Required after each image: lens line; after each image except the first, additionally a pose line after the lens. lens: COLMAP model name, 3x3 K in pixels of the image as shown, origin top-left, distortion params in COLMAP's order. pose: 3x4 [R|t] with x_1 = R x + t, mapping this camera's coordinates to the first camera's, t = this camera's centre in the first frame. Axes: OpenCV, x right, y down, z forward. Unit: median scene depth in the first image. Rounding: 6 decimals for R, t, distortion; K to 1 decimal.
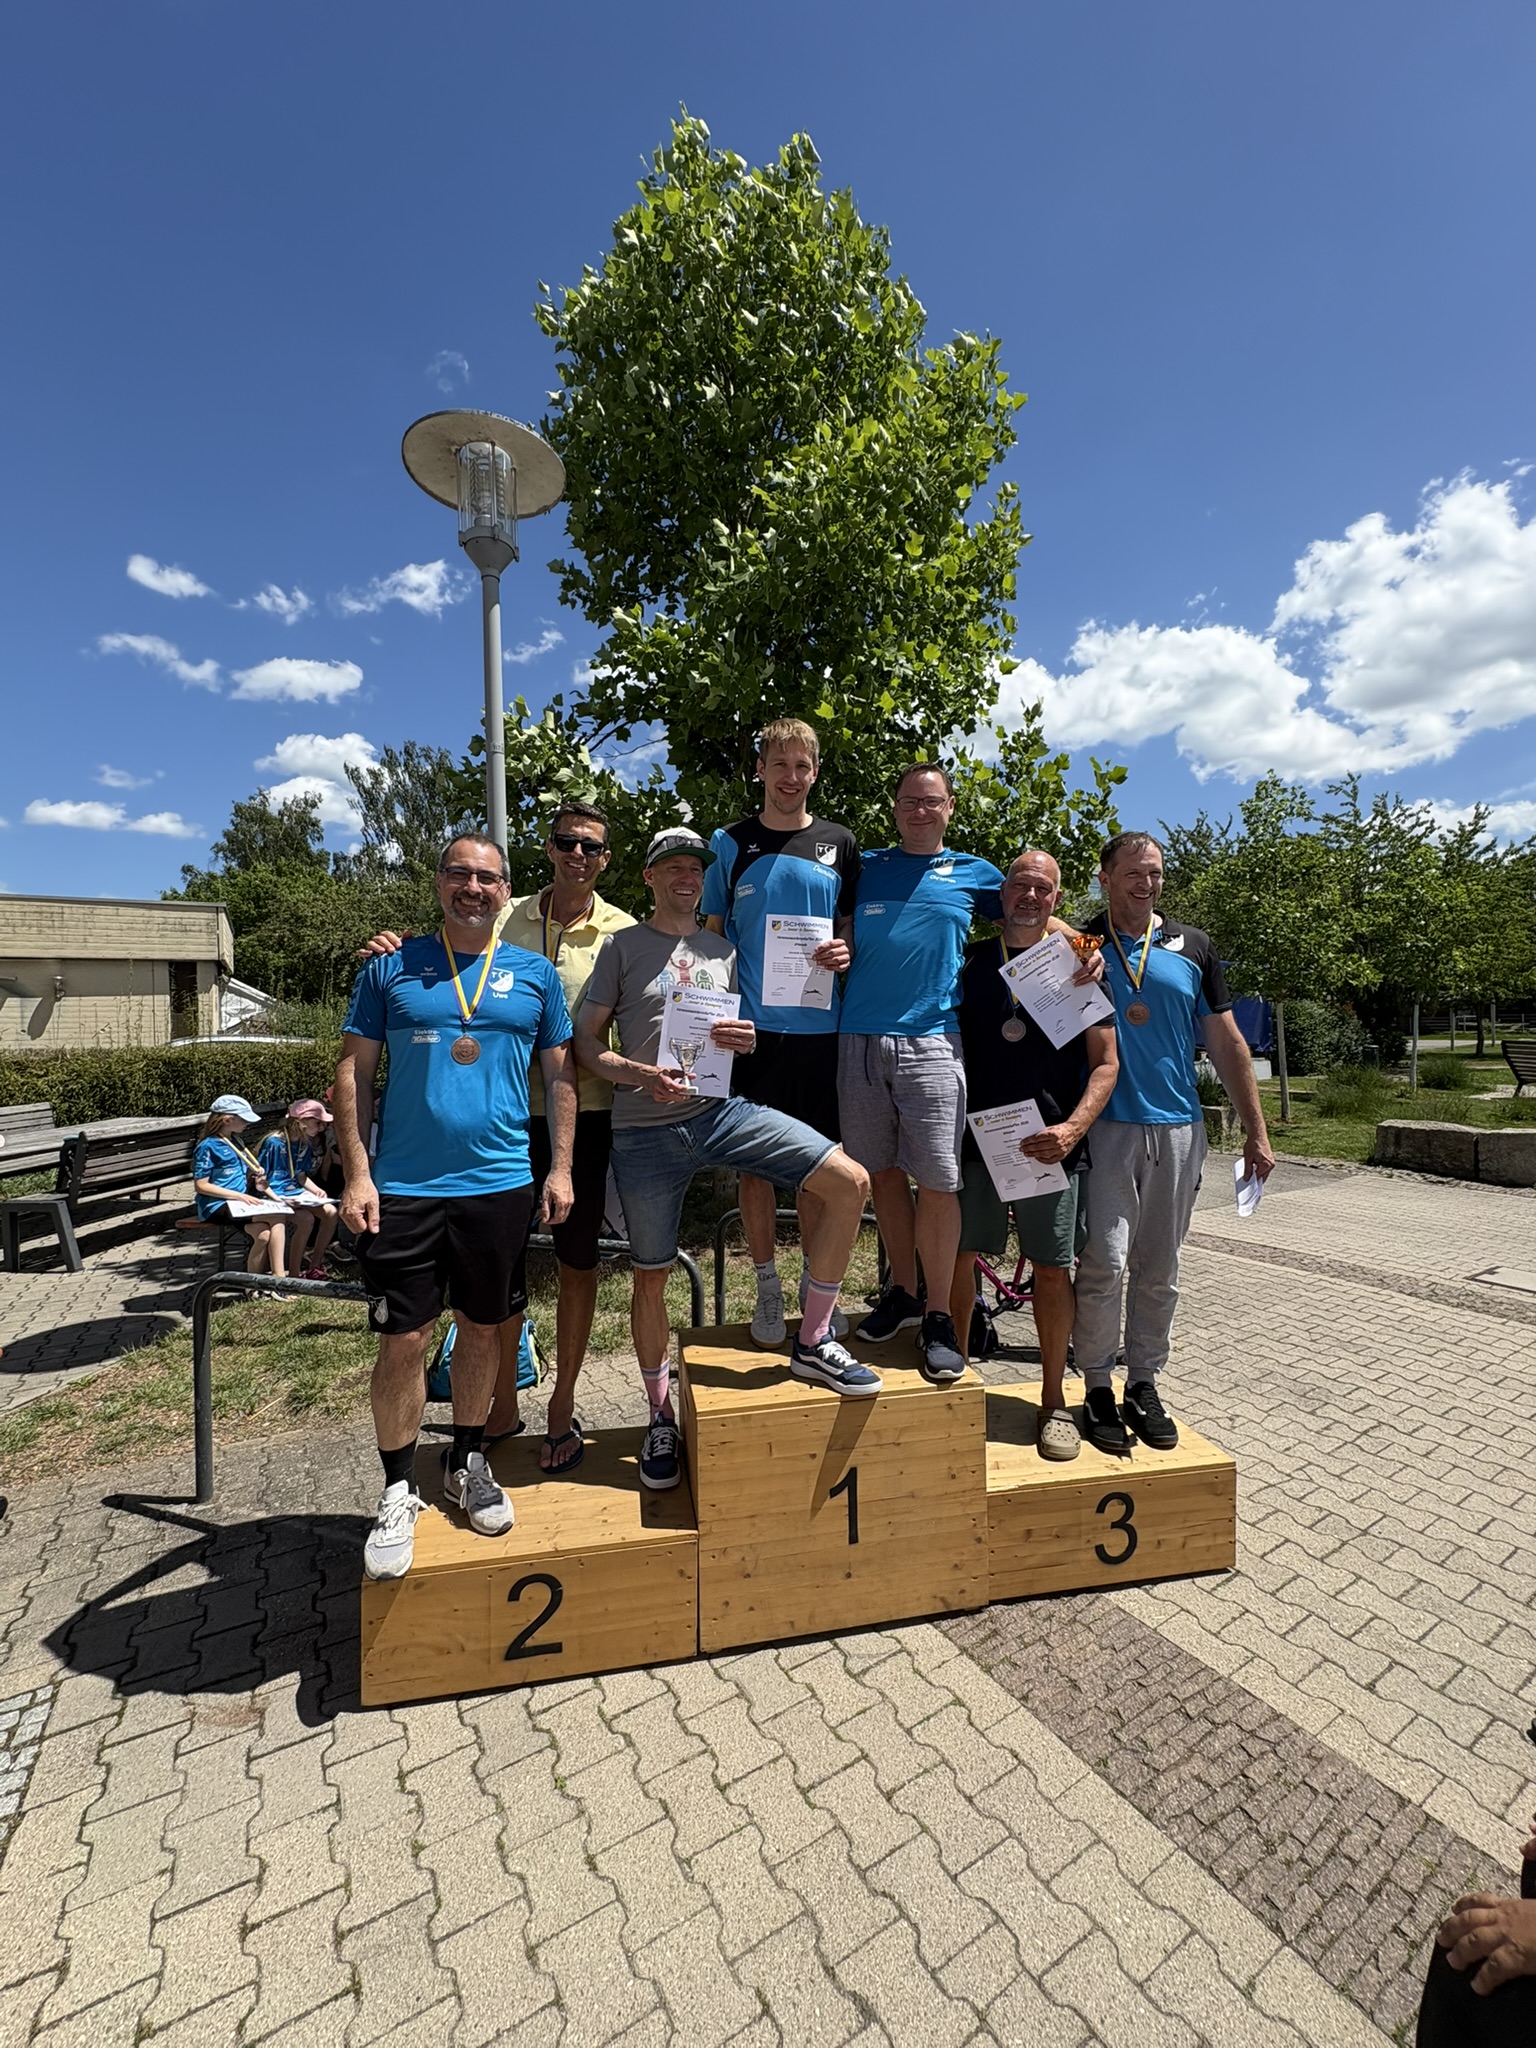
lens RADIAL K [[814.8, 0, 768.0], [0, 814.8, 1023.6], [0, 0, 1]] dist [-0.000368, 0.000033]
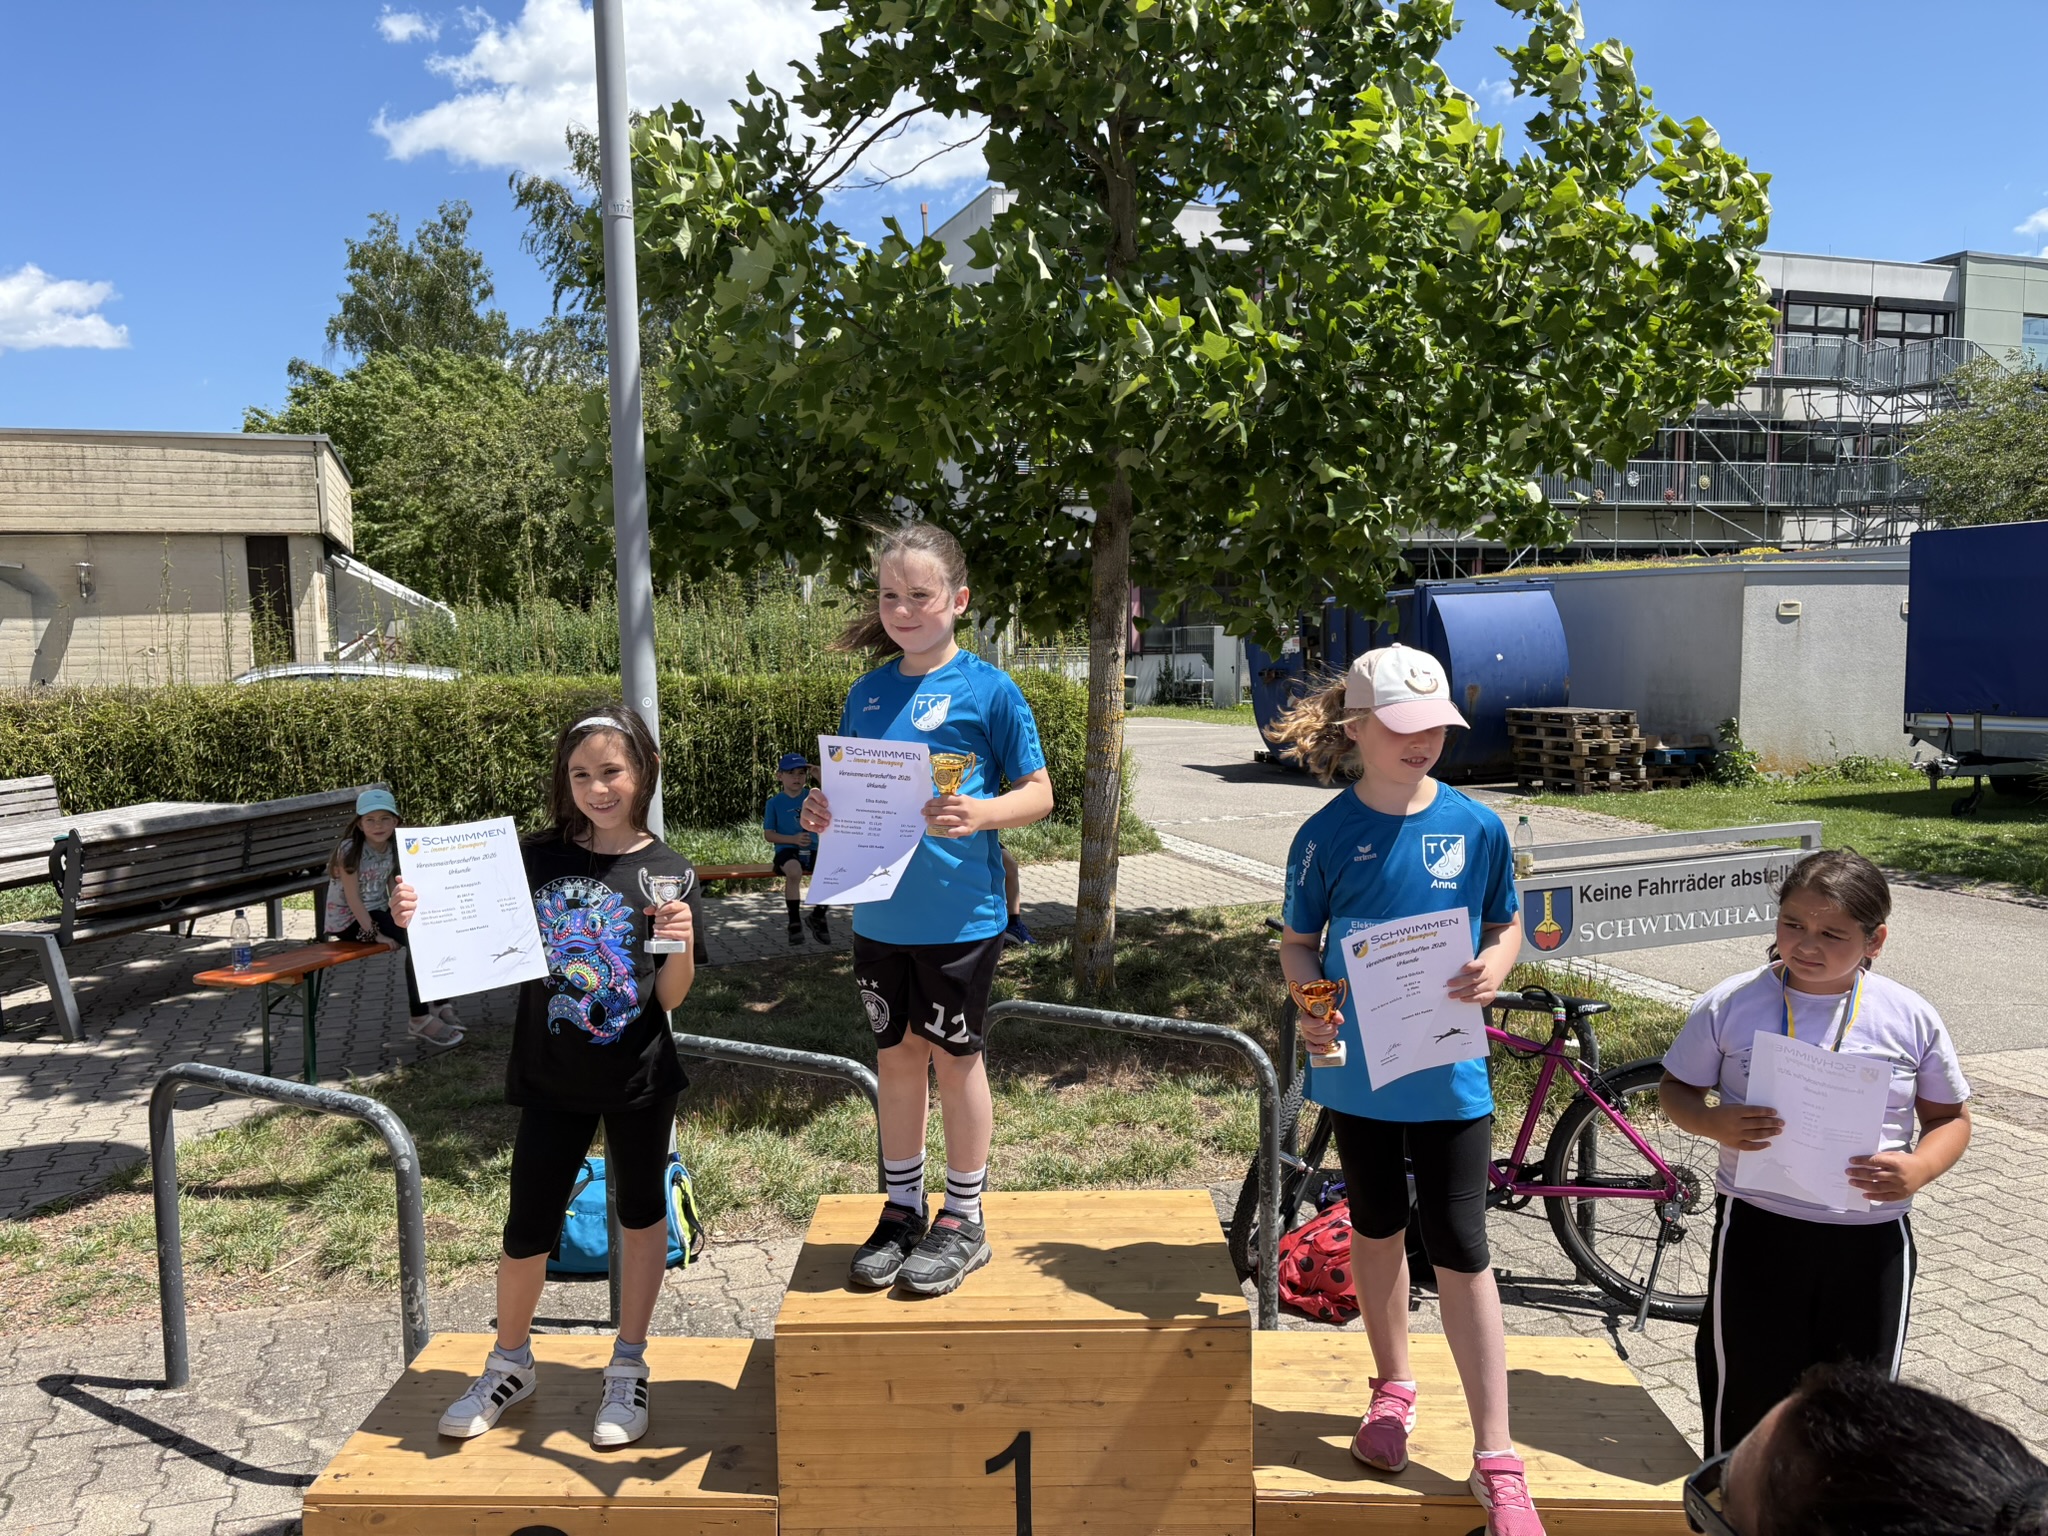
lens RADIAL K [[1552.3, 0, 1020.1], [0, 1552.3, 772.6], [0, 0, 1]] dist [0.054715, -0.058624]
pose [[0.979313, 0.022618, -0.201083, 0.214468], [-0.003809, 0.995618, 0.093438, -0.047829], [0.202315, -0.090739, 0.975108, -0.087660]]
